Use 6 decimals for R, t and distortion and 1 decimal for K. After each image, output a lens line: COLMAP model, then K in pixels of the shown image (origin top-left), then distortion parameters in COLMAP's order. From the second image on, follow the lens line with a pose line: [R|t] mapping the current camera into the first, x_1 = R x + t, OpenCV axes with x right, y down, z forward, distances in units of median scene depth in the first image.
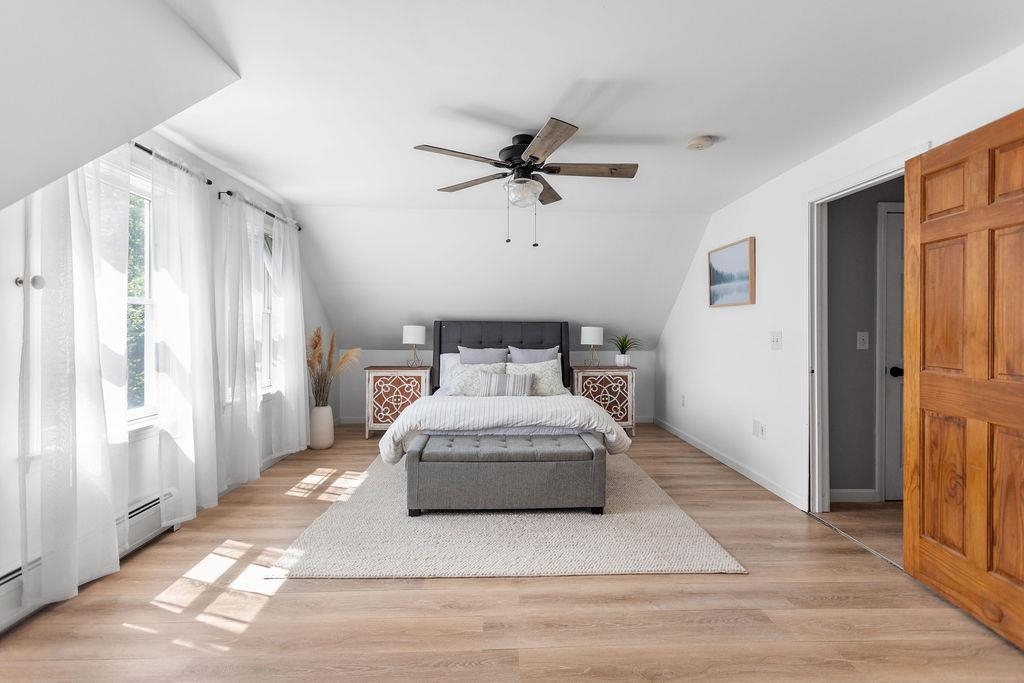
lens RADIAL K [[491.2, 0, 494.2], [0, 491.2, 332.6], [0, 0, 1]] dist [0.003339, -0.000222]
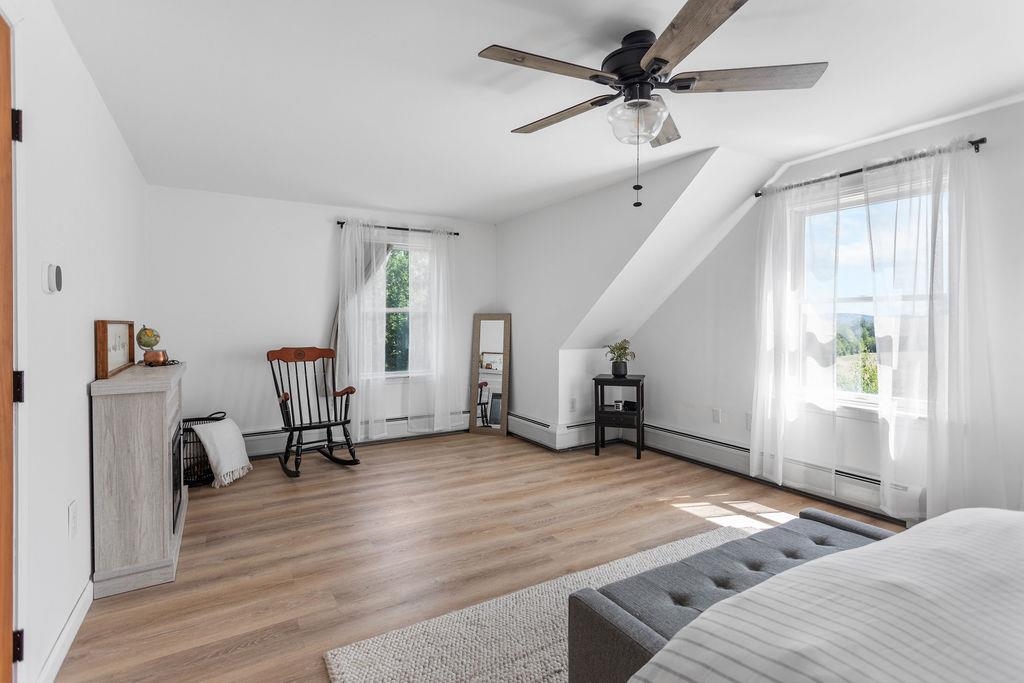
lens RADIAL K [[491.2, 0, 511.0], [0, 491.2, 332.6], [0, 0, 1]] dist [0.003339, -0.000222]
pose [[-0.873200, 0.003846, -0.487347, 0.390564], [-0.008887, 0.999677, 0.023813, -0.005279], [0.487281, 0.025125, -0.872884, 1.100514]]
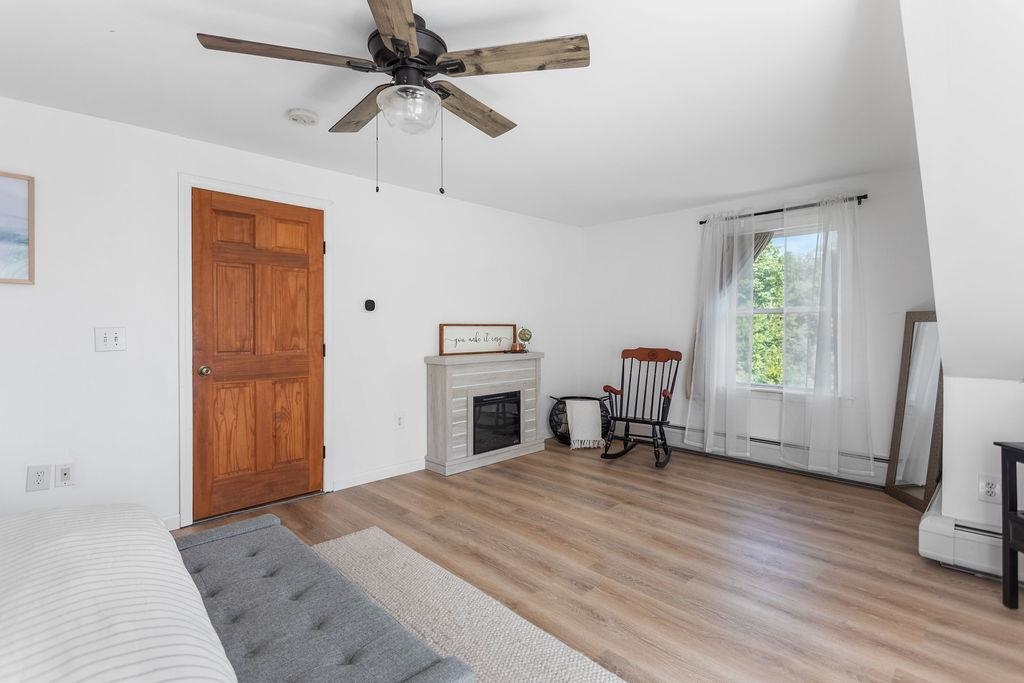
lens RADIAL K [[491.2, 0, 513.2], [0, 491.2, 340.5], [0, 0, 1]] dist [0.003339, -0.000222]
pose [[-0.675738, -0.029876, 0.736536, -0.369226], [0.000855, 0.999146, 0.041313, -0.010565], [-0.737141, 0.028547, -0.675136, 0.968554]]
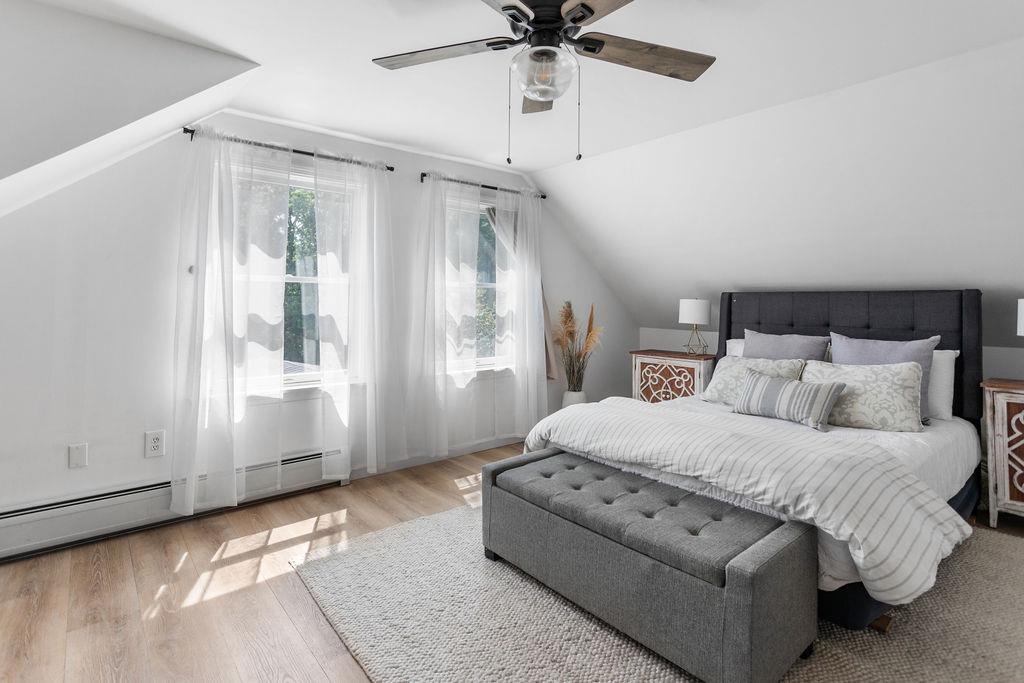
lens RADIAL K [[491.2, 0, 522.9], [0, 491.2, 295.6], [0, 0, 1]] dist [0.003339, -0.000222]
pose [[0.624493, -0.016530, -0.780855, 0.358154], [-0.003875, 0.999698, -0.024262, -0.001398], [0.781021, 0.018177, 0.624241, 0.455990]]
